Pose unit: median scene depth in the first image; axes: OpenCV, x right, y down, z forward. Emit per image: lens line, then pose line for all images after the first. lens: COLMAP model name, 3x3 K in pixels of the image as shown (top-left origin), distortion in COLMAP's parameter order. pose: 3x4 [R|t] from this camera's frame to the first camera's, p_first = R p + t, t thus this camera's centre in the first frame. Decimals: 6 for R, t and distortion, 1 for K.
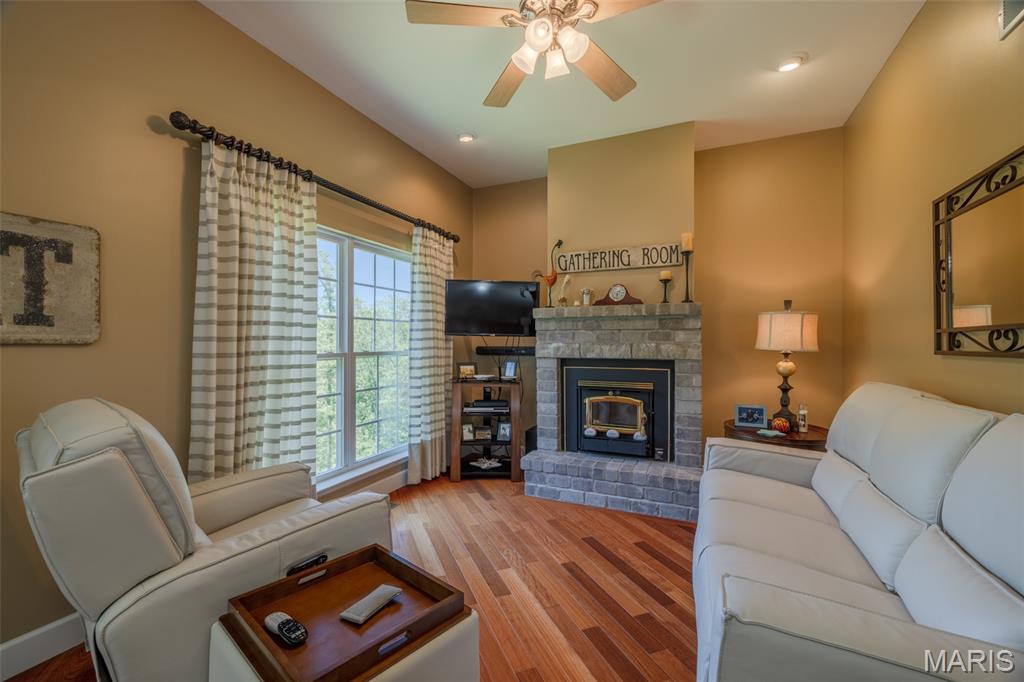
lens RADIAL K [[429.3, 0, 516.4], [0, 429.3, 340.5], [0, 0, 1]] dist [-0.002906, 0.000719]
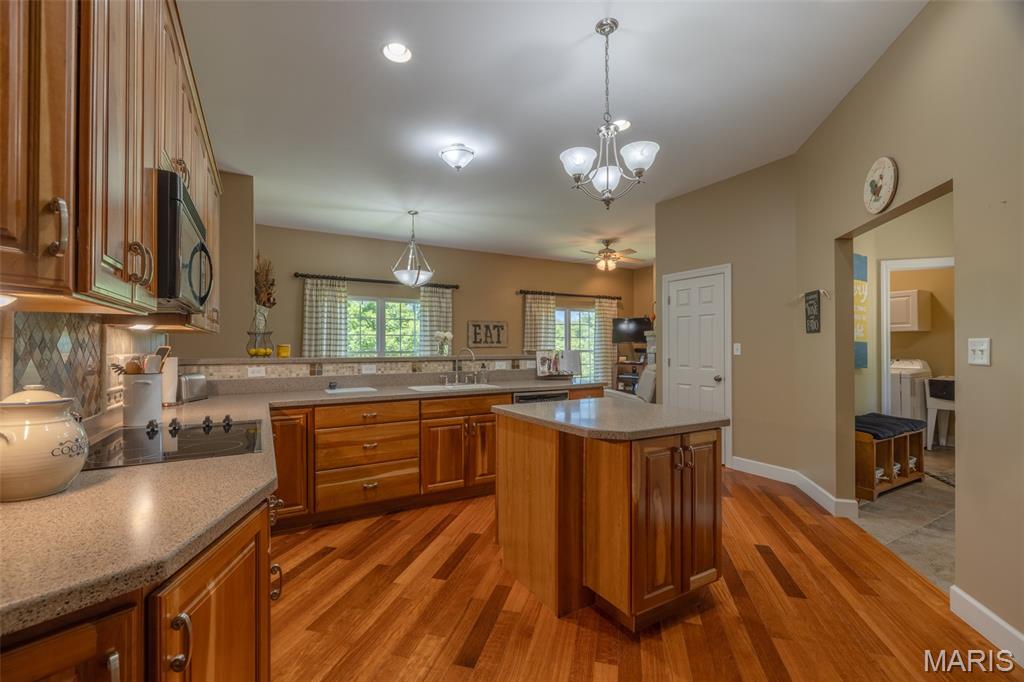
lens RADIAL K [[429.3, 0, 515.8], [0, 429.3, 343.0], [0, 0, 1]] dist [-0.002906, 0.000719]
pose [[0.809301, -0.008384, -0.587335, 0.901936], [0.007302, 0.999964, -0.004213, -0.009179], [0.587349, -0.000879, 0.809333, -1.349515]]
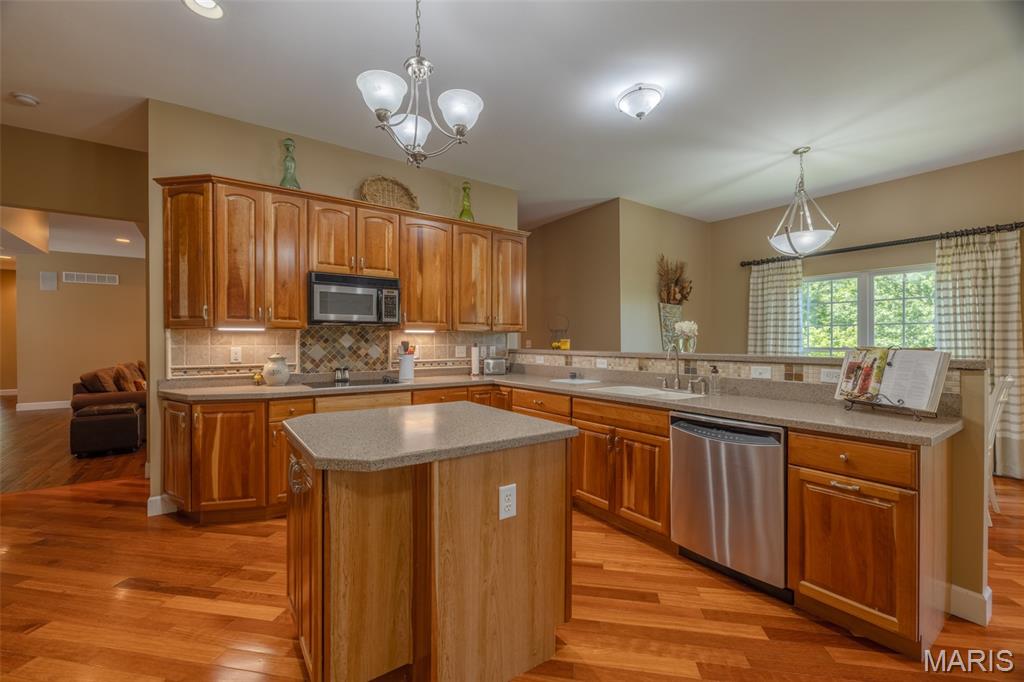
lens RADIAL K [[429.3, 0, 501.1], [0, 429.3, 344.6], [0, 0, 1]] dist [-0.002906, 0.000719]
pose [[-0.532478, 0.002949, -0.846439, 1.020786], [0.004225, 0.999991, 0.000826, -0.000629], [0.846434, -0.003137, -0.532485, -0.347941]]
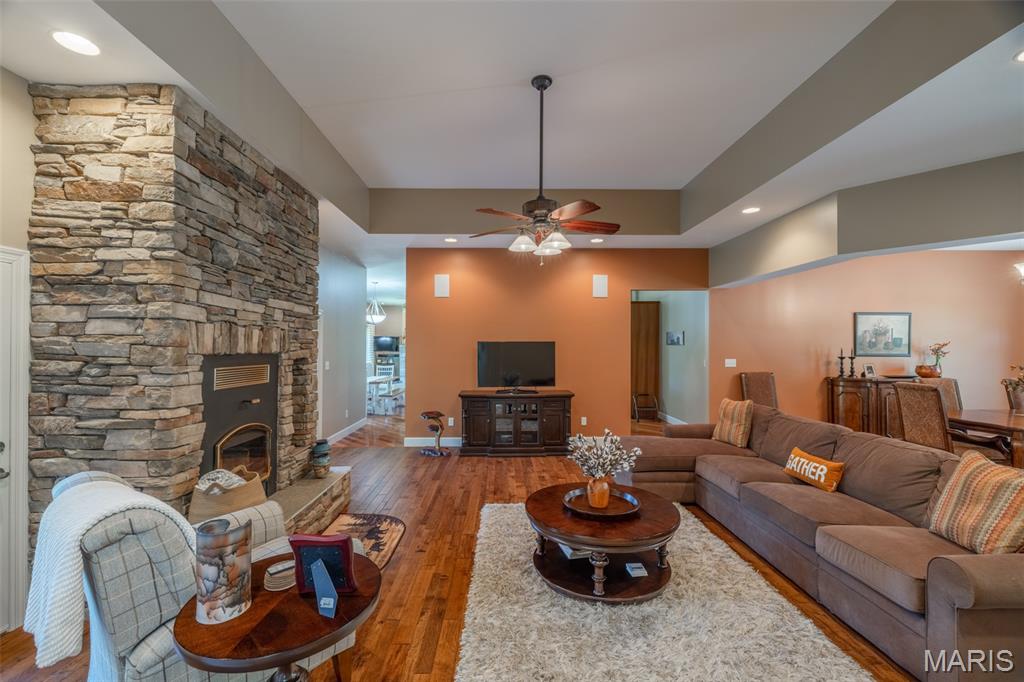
lens RADIAL K [[429.3, 0, 508.9], [0, 429.3, 342.5], [0, 0, 1]] dist [-0.002906, 0.000719]
pose [[0.911613, 0.003124, 0.411037, -0.728932], [-0.002711, 0.999995, -0.001588, -0.100561], [-0.411040, 0.000333, 0.911617, -3.298880]]
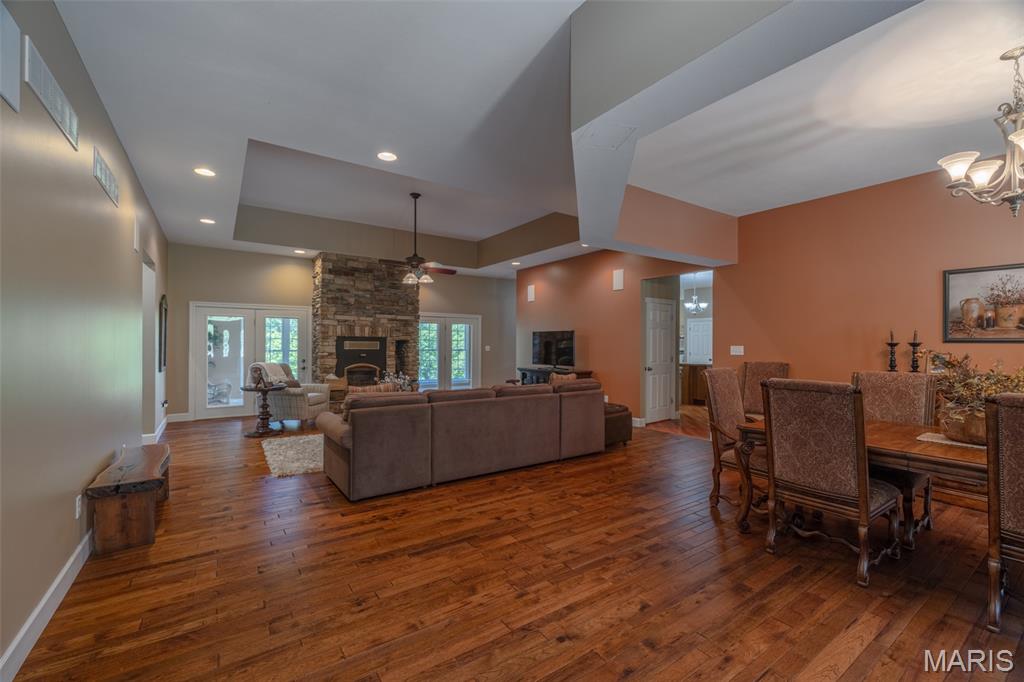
lens RADIAL K [[429.3, 0, 503.6], [0, 429.3, 341.6], [0, 0, 1]] dist [-0.002906, 0.000719]
pose [[0.845874, -0.000379, -0.533382, 1.074188], [-0.000589, 0.999998, -0.001645, -0.045638], [0.533382, 0.001705, 0.845873, -3.834962]]
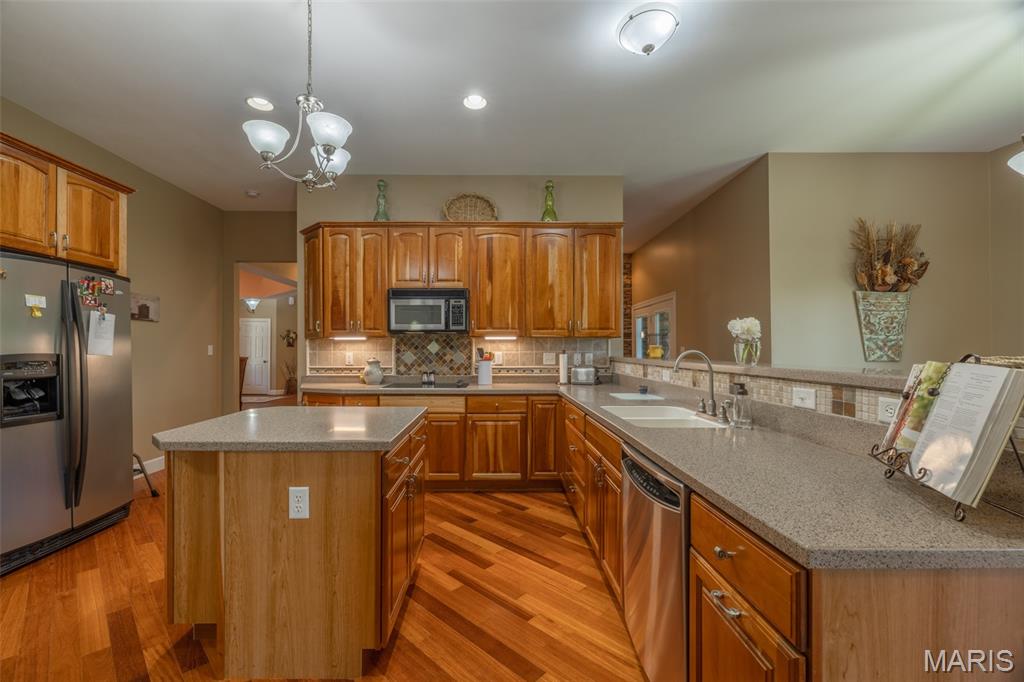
lens RADIAL K [[429.3, 0, 494.4], [0, 429.3, 348.0], [0, 0, 1]] dist [-0.002906, 0.000719]
pose [[-0.917719, -0.003444, -0.397216, 0.623986], [0.000226, 0.999958, -0.009191, 0.001659], [0.397231, -0.008525, -0.917679, -0.069382]]
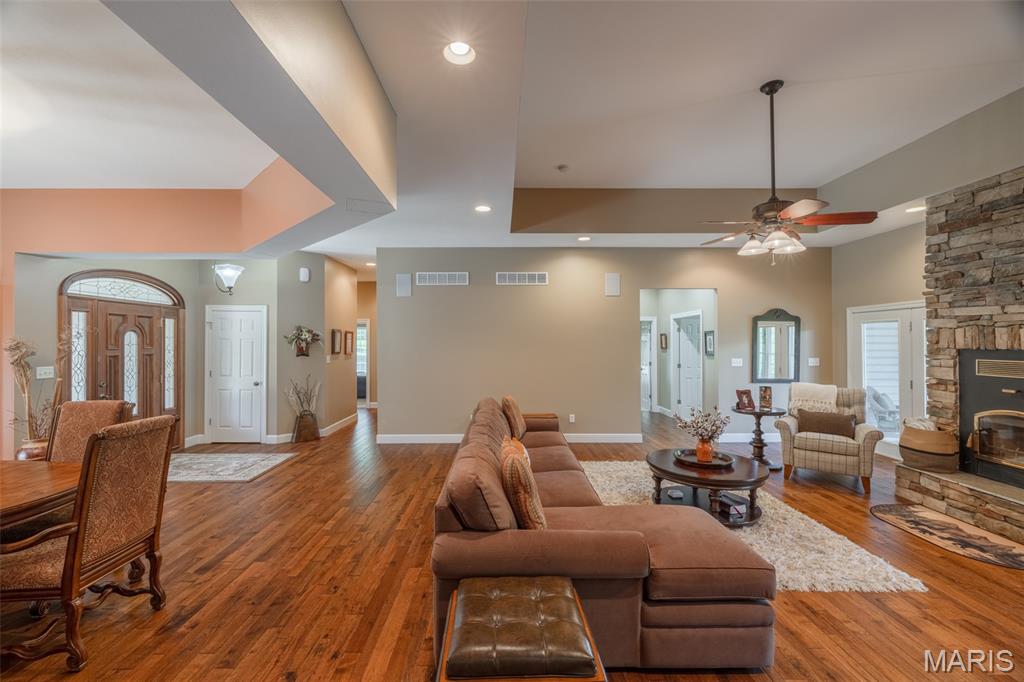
lens RADIAL K [[429.3, 0, 504.7], [0, 429.3, 341.6], [0, 0, 1]] dist [-0.002906, 0.000719]
pose [[-0.914067, -0.002646, -0.405554, 0.712819], [0.001472, 0.999950, -0.009843, -0.088438], [0.405559, -0.009594, -0.914018, -1.784721]]
